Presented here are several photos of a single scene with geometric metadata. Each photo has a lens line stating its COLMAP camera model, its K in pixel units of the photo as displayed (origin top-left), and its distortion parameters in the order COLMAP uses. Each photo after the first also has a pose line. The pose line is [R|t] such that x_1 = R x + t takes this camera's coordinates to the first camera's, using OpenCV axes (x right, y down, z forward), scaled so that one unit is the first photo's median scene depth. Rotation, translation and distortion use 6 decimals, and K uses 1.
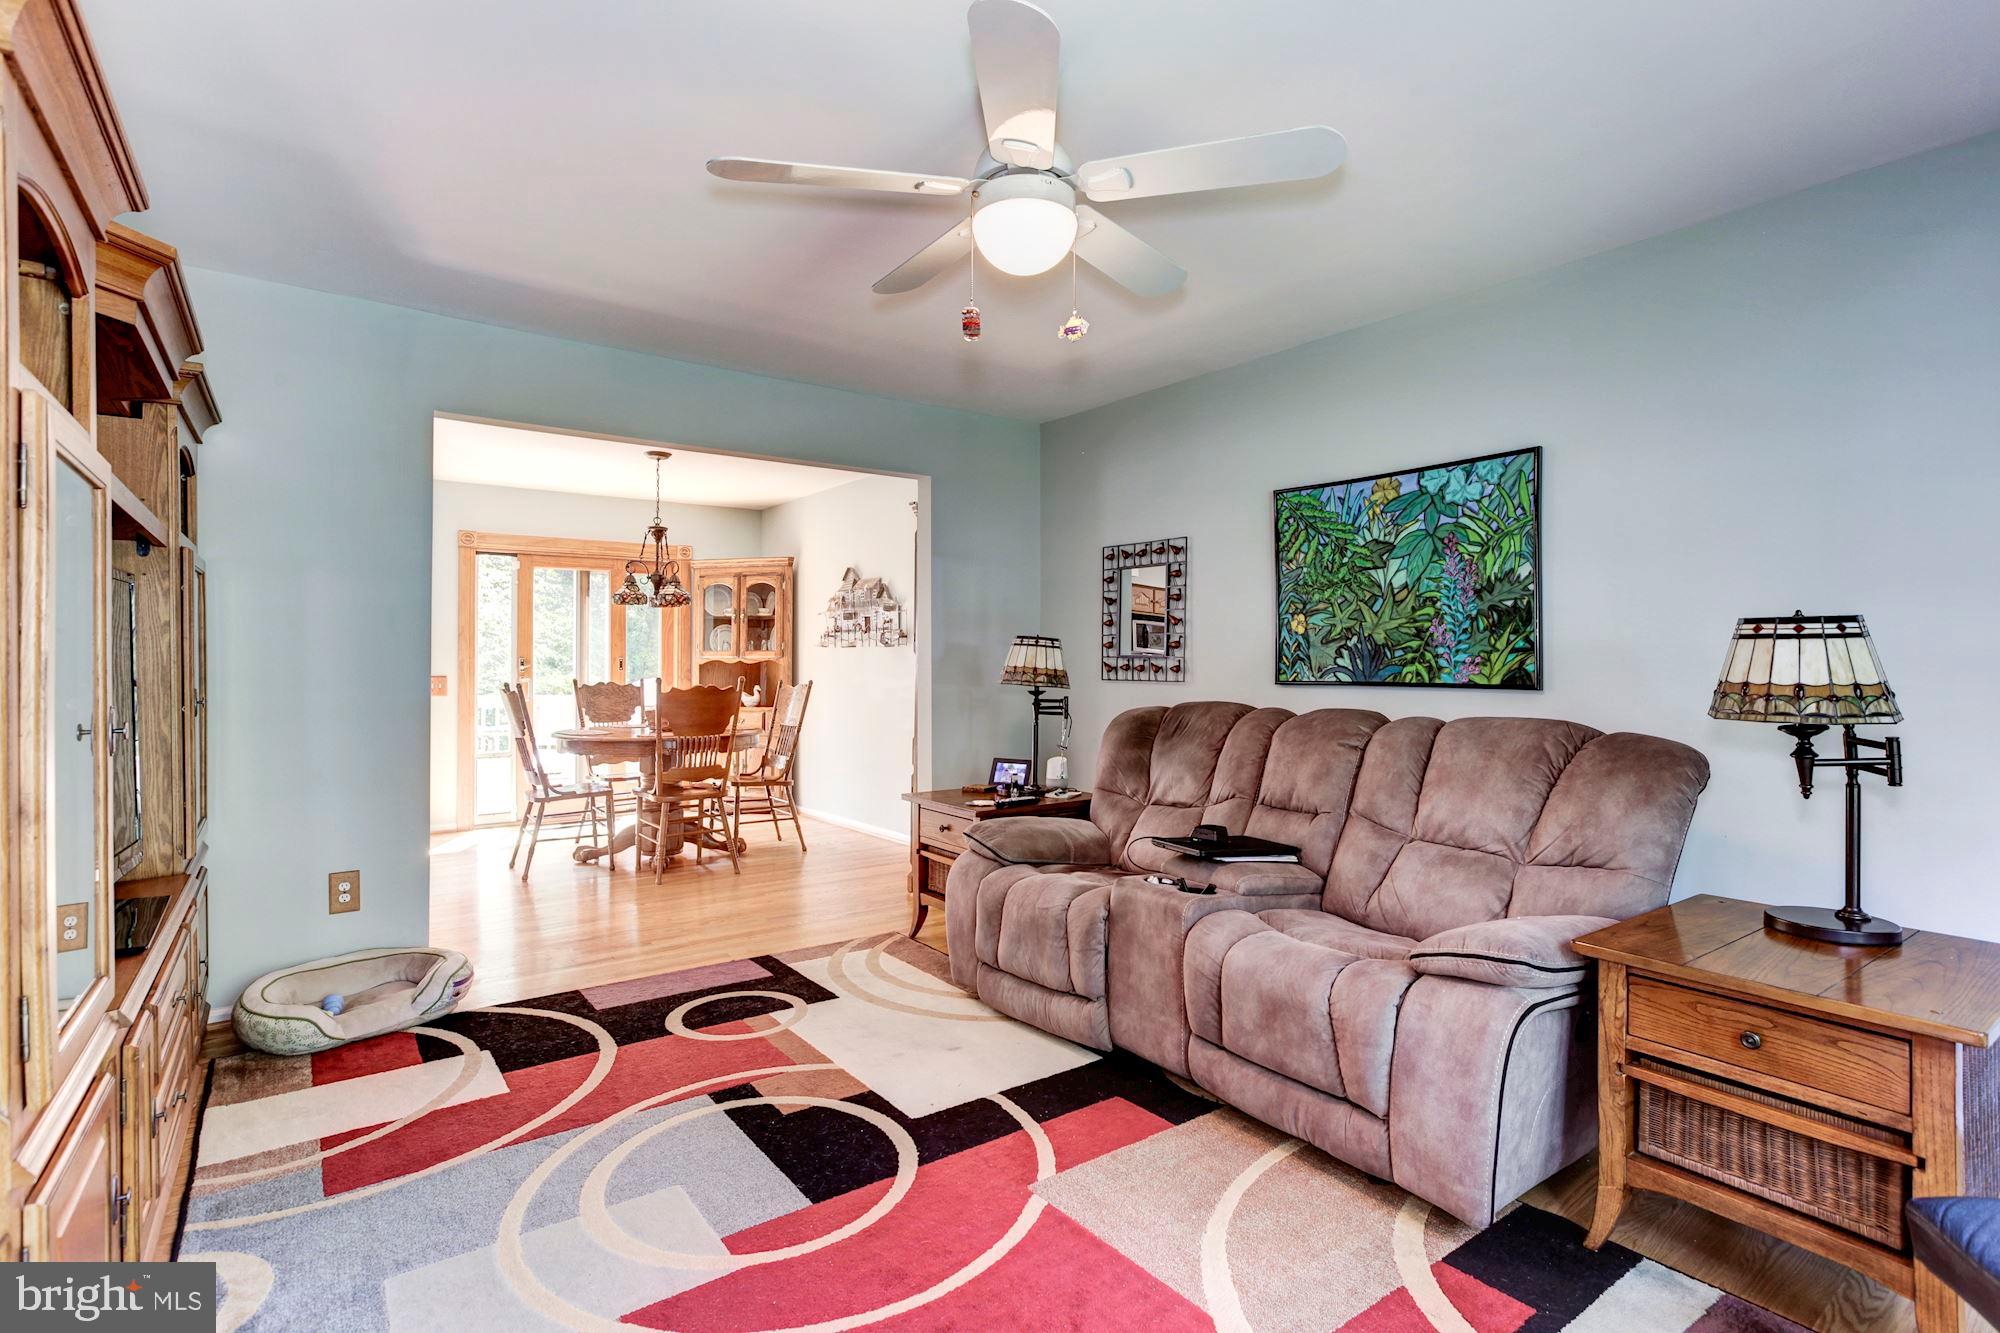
lens RADIAL K [[956.5, 0, 1000.0], [0, 956.5, 666.5], [0, 0, 1]] dist [-0.013288, 0.000575]
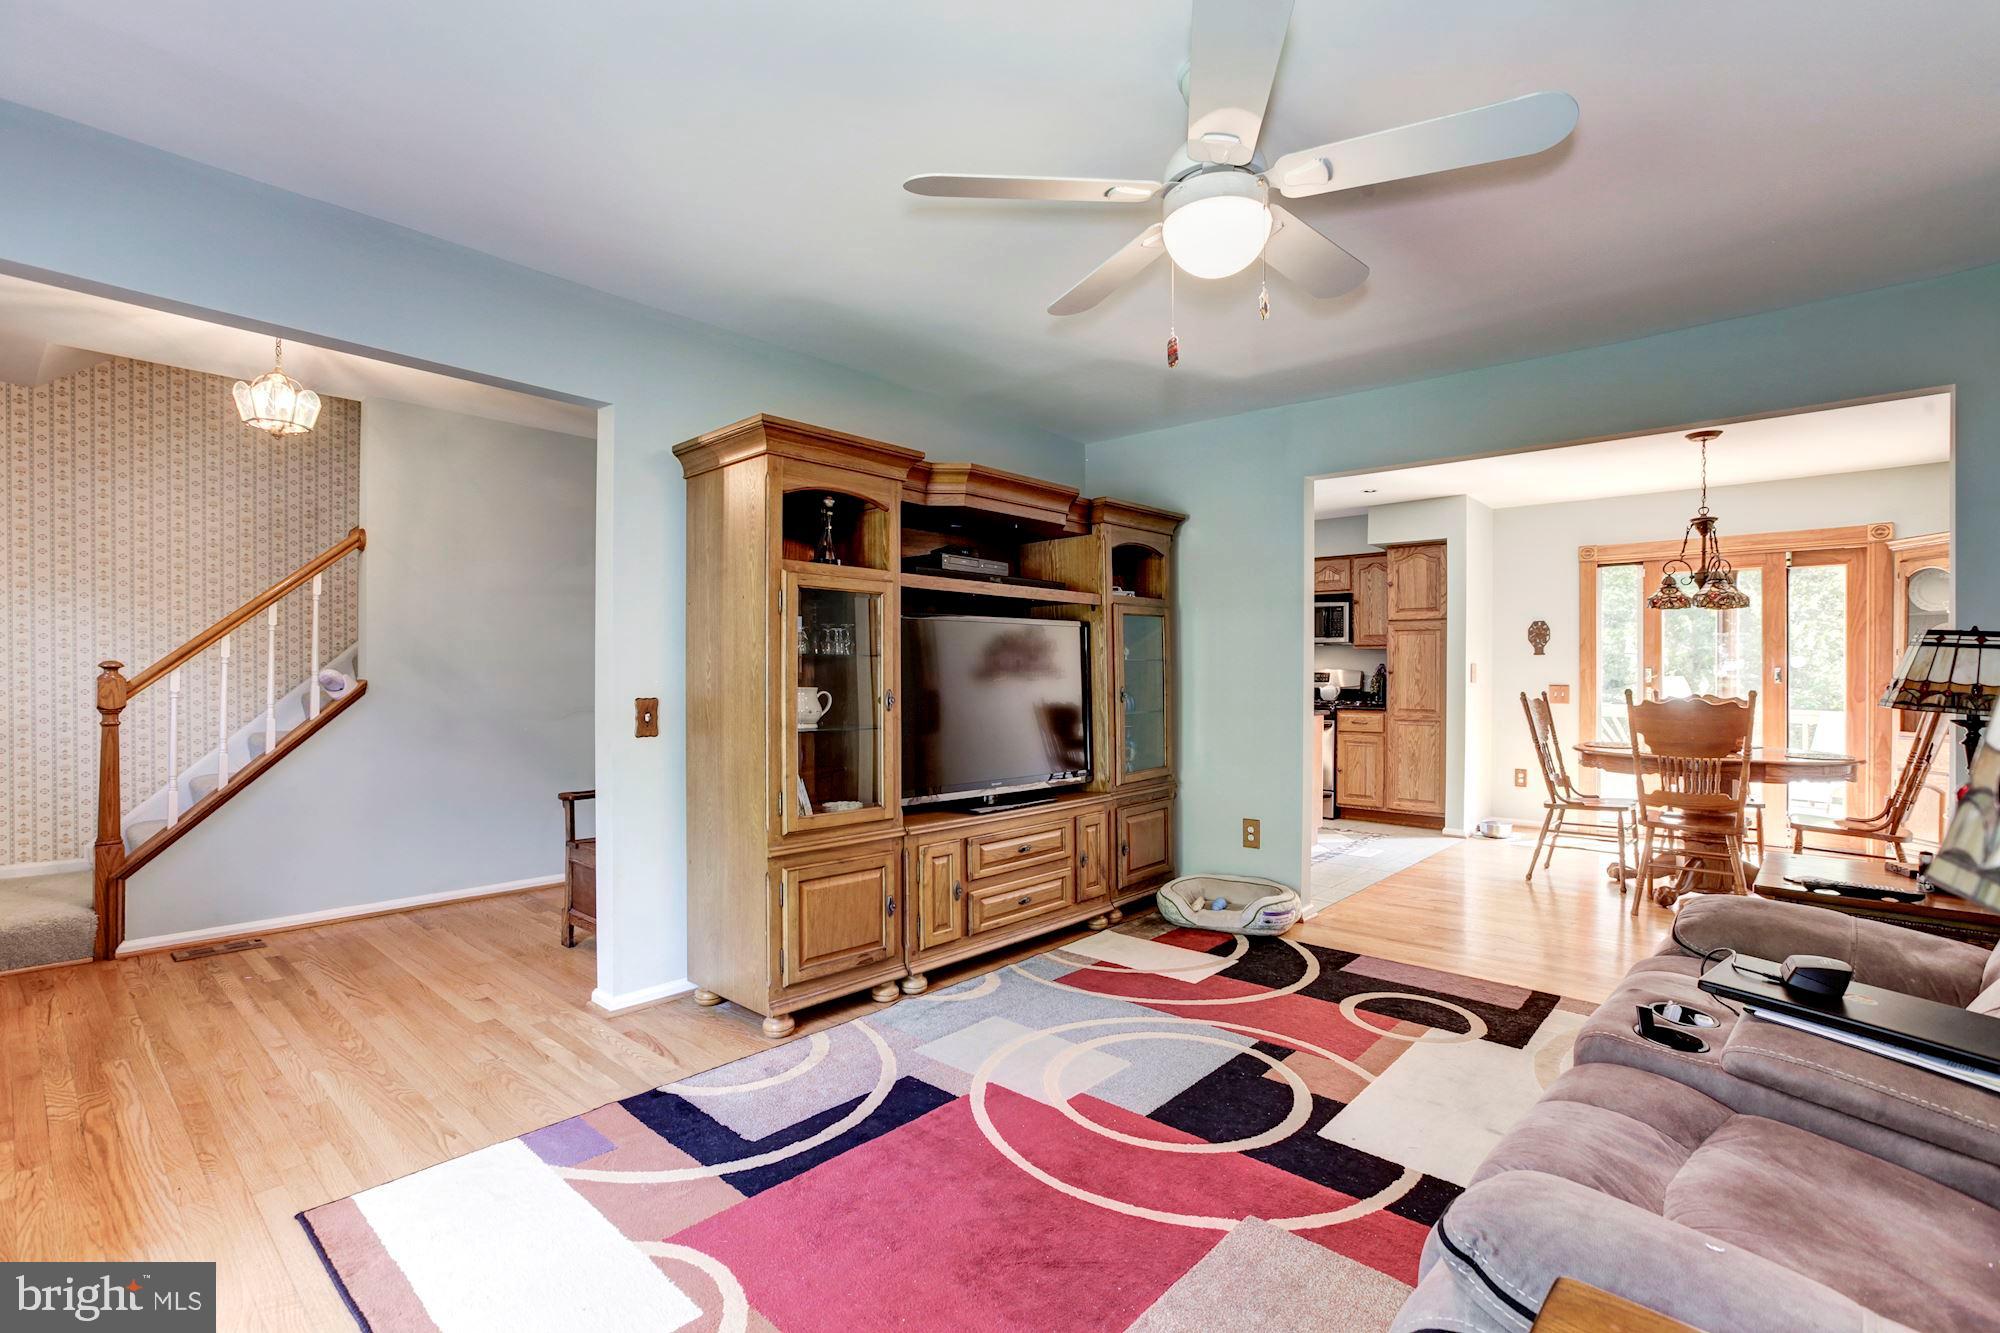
lens RADIAL K [[912.8, 0, 1009.8], [0, 912.8, 666.1], [0, 0, 1]] dist [-0.038204, 0.022663]
pose [[0.210540, -0.003565, -0.977579, 0.636620], [-0.009748, 0.999936, -0.005746, 0.001654], [0.977537, 0.010739, 0.210491, 0.416561]]
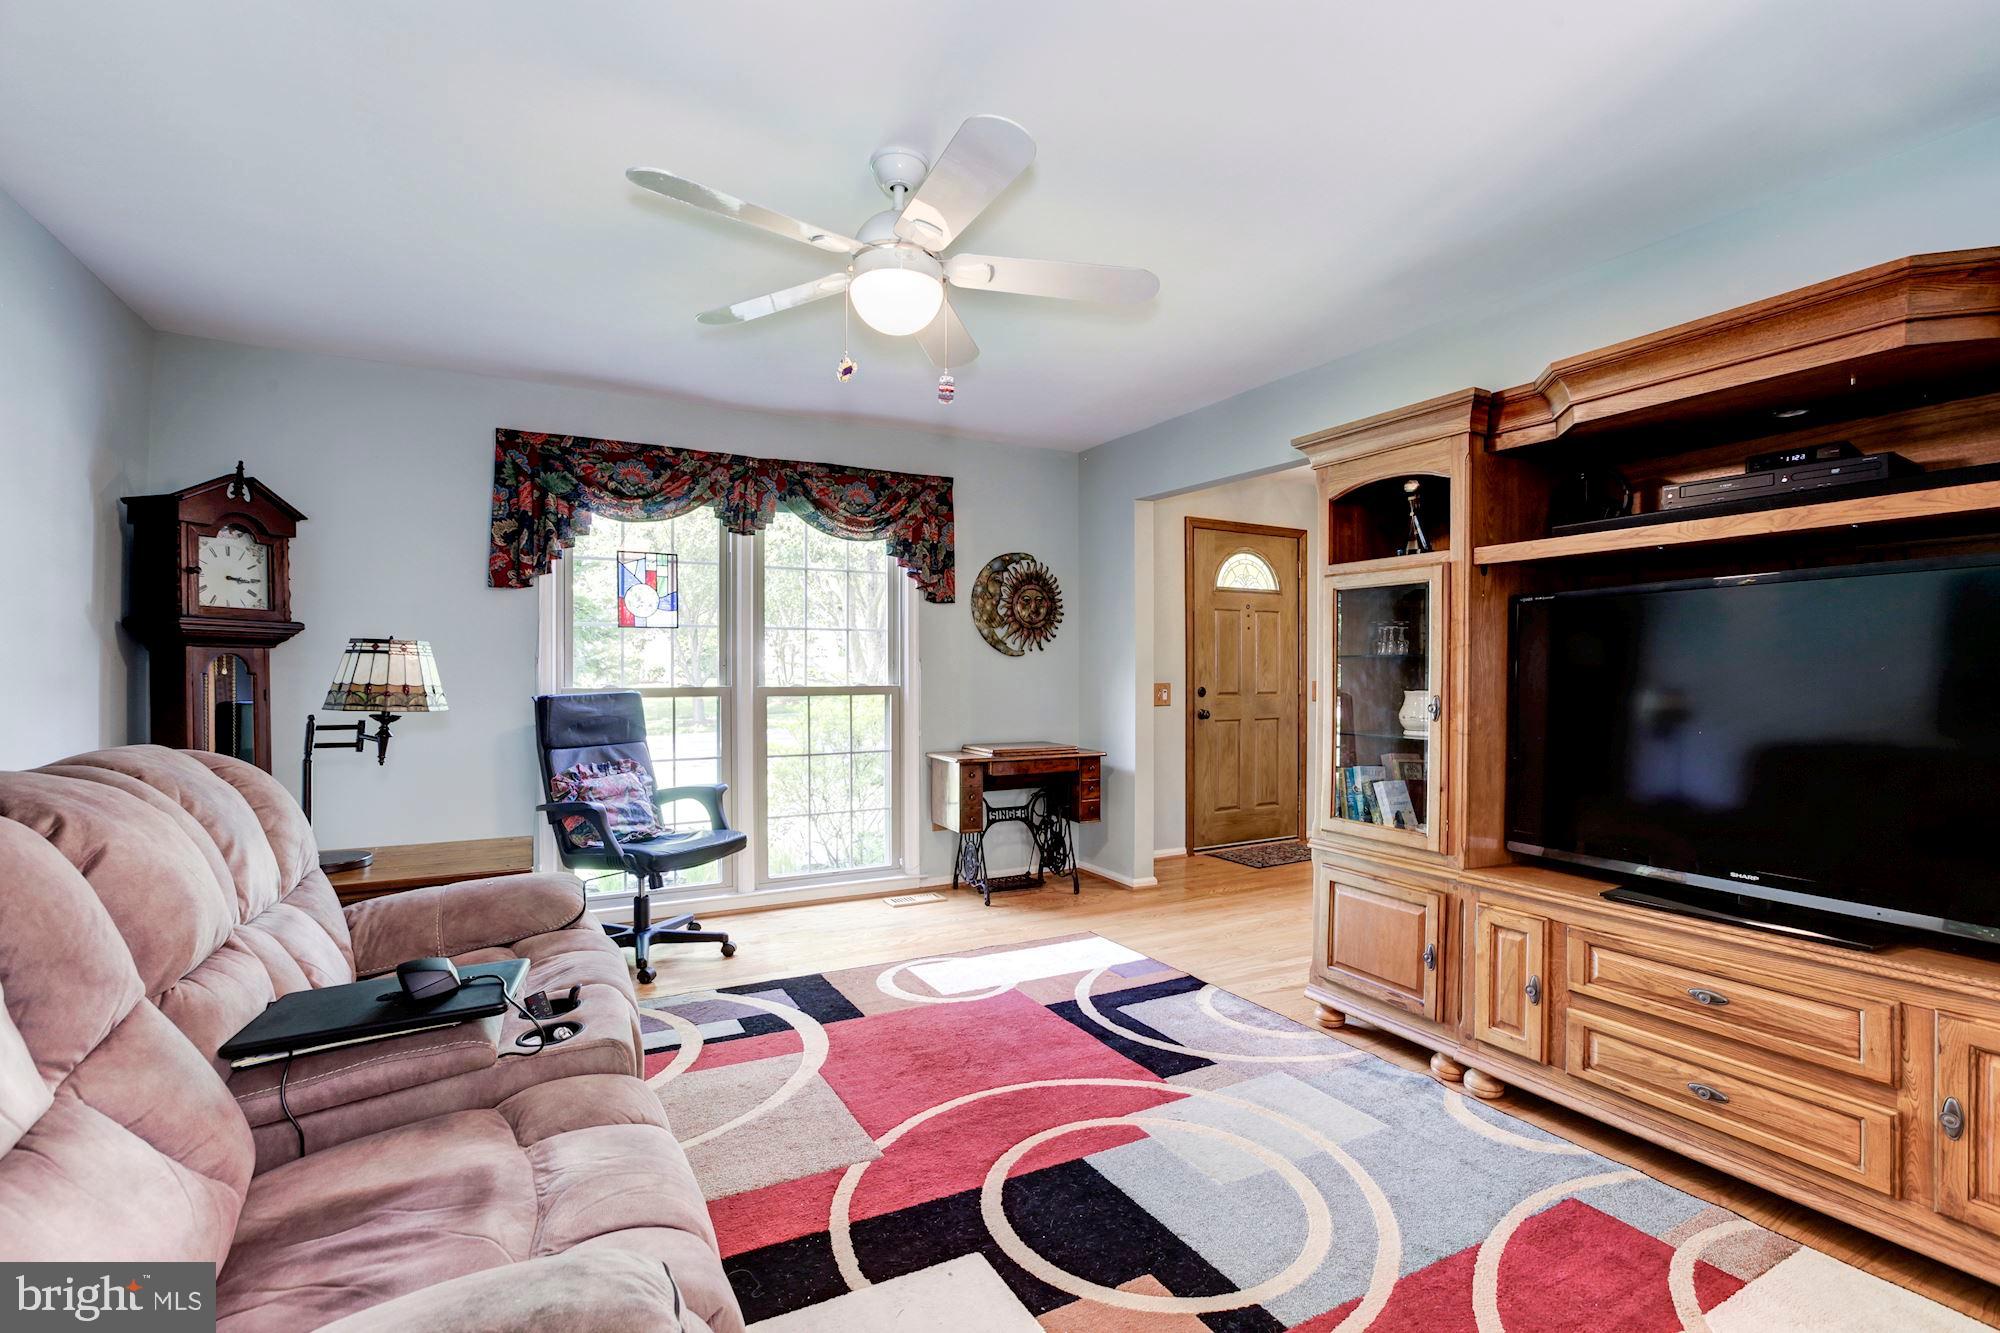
lens RADIAL K [[912.8, 0, 1009.8], [0, 912.8, 666.1], [0, 0, 1]] dist [-0.038204, 0.022663]
pose [[-0.993759, 0.003320, 0.111499, -0.168208], [0.003894, 0.999980, 0.004927, -0.008690], [-0.111481, 0.005330, -0.993752, 1.465700]]
